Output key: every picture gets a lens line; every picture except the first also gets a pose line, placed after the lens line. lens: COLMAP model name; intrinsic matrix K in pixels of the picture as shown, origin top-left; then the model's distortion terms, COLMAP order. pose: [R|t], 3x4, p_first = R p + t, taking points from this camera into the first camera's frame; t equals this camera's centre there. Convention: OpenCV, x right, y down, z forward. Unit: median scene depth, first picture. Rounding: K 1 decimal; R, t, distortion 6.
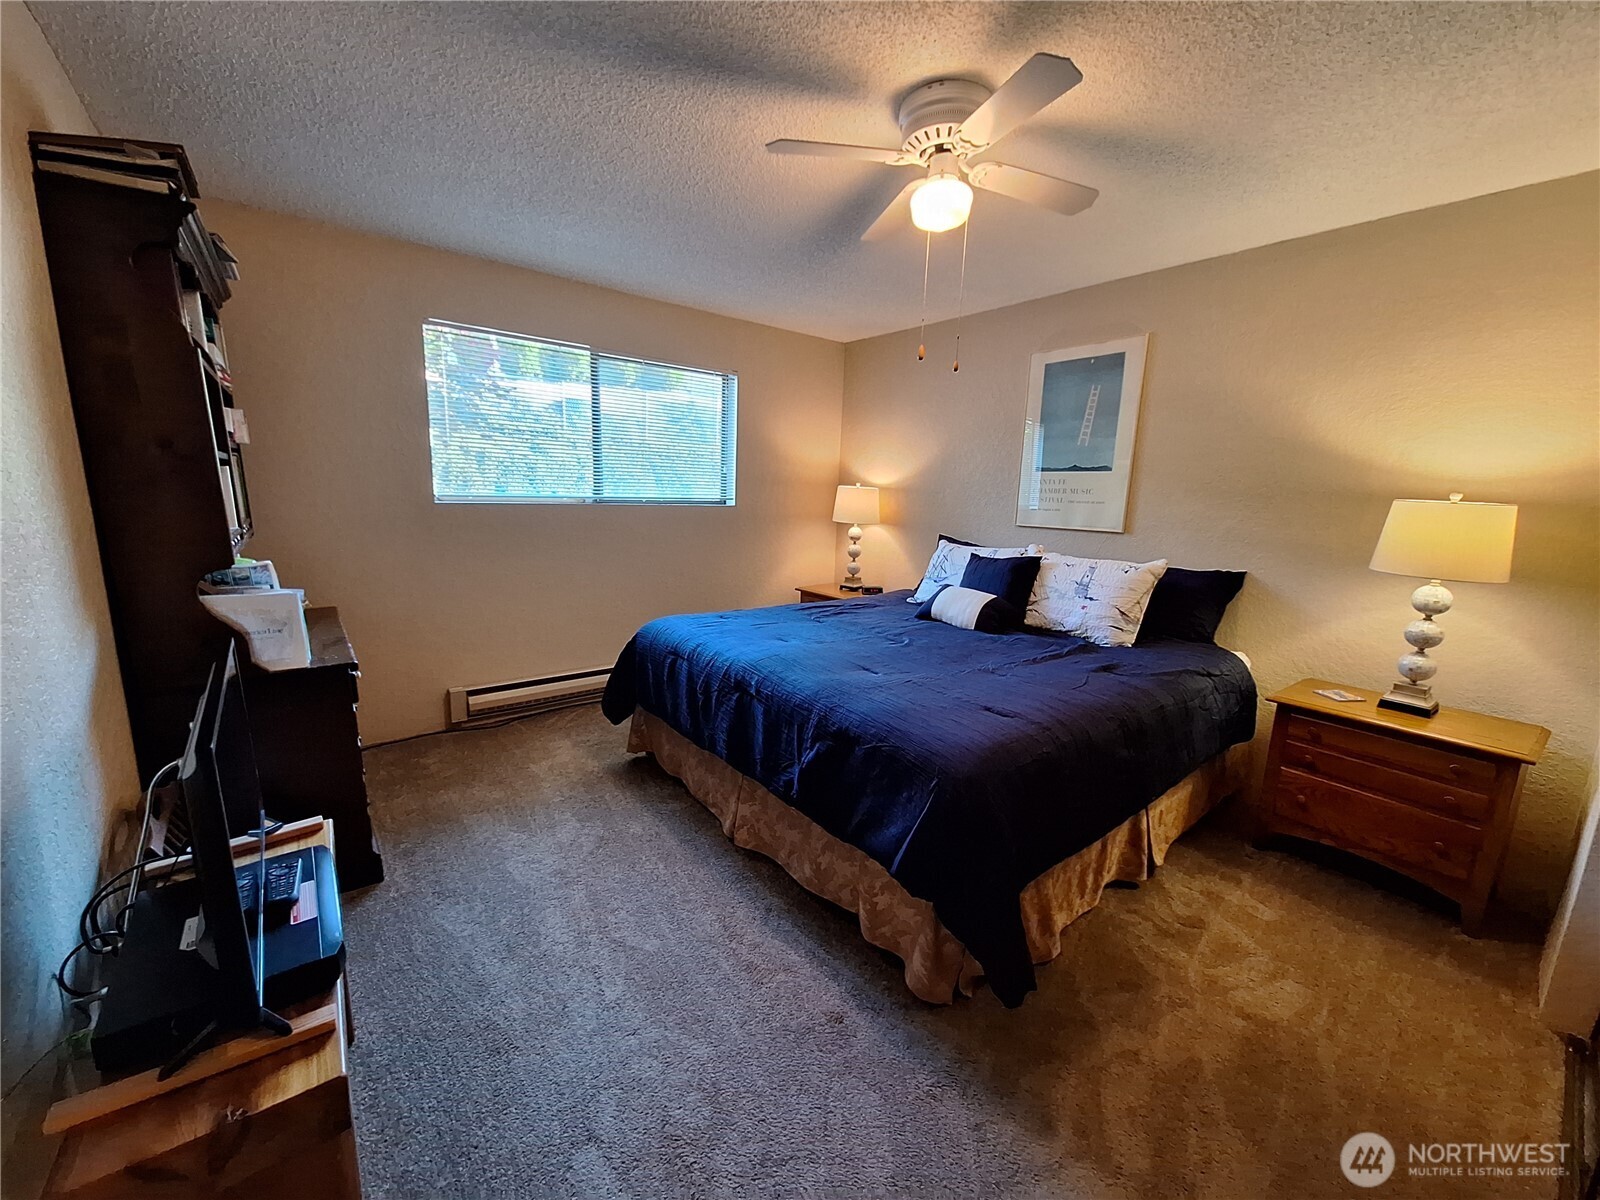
lens RADIAL K [[621.0, 0, 793.6], [0, 621.0, 603.2], [0, 0, 1]] dist [-0.000628, -0.000272]
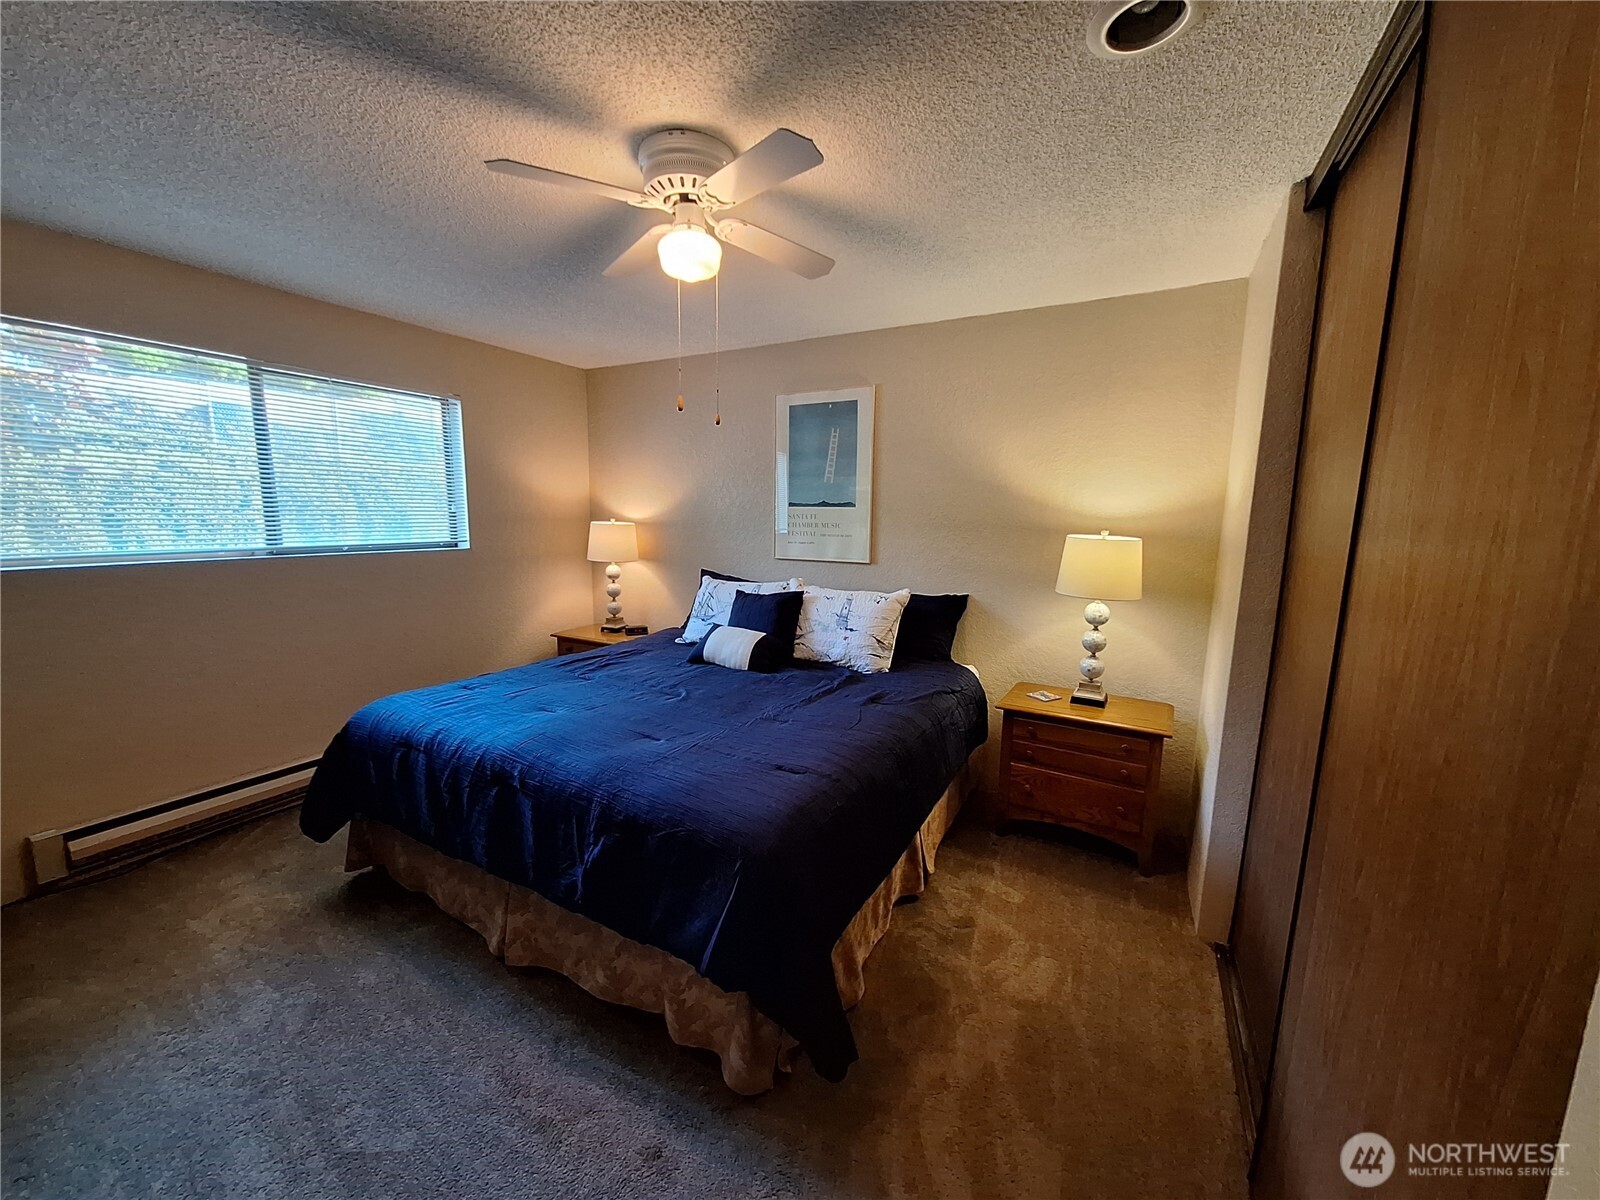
lens RADIAL K [[619.3, 0, 789.3], [0, 619.3, 601.6], [0, 0, 1]] dist [0.000402, 0.000263]
pose [[0.925025, -0.076300, 0.372166, -0.015657], [0.085278, 0.996327, -0.007698, -0.069616], [-0.370212, 0.038858, 0.928134, 0.058061]]
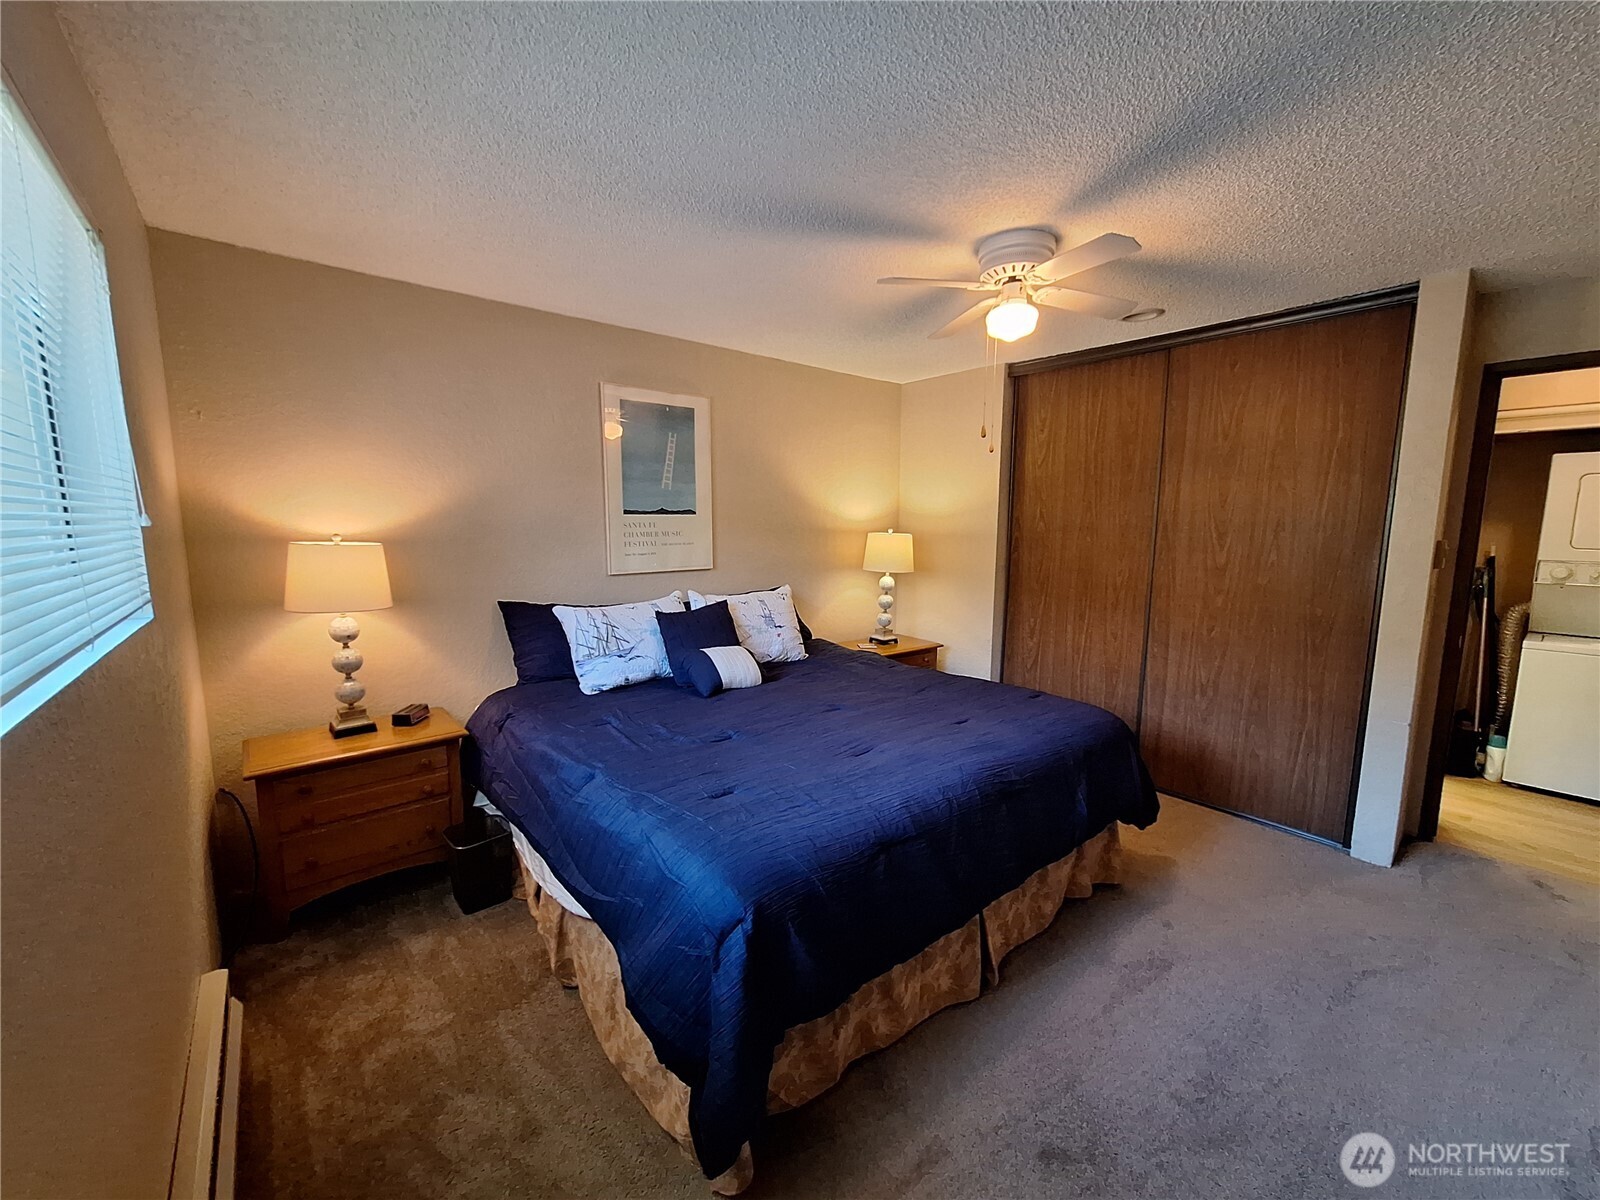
lens RADIAL K [[635.2, 0, 800.0], [0, 635.2, 600.0], [0, 0, 1]] dist [0.000384, 0.000108]
pose [[-0.026942, -0.157622, 0.987132, -0.871764], [0.175148, 0.971470, 0.159901, -0.300573], [-0.984173, 0.177203, 0.001433, 1.187966]]
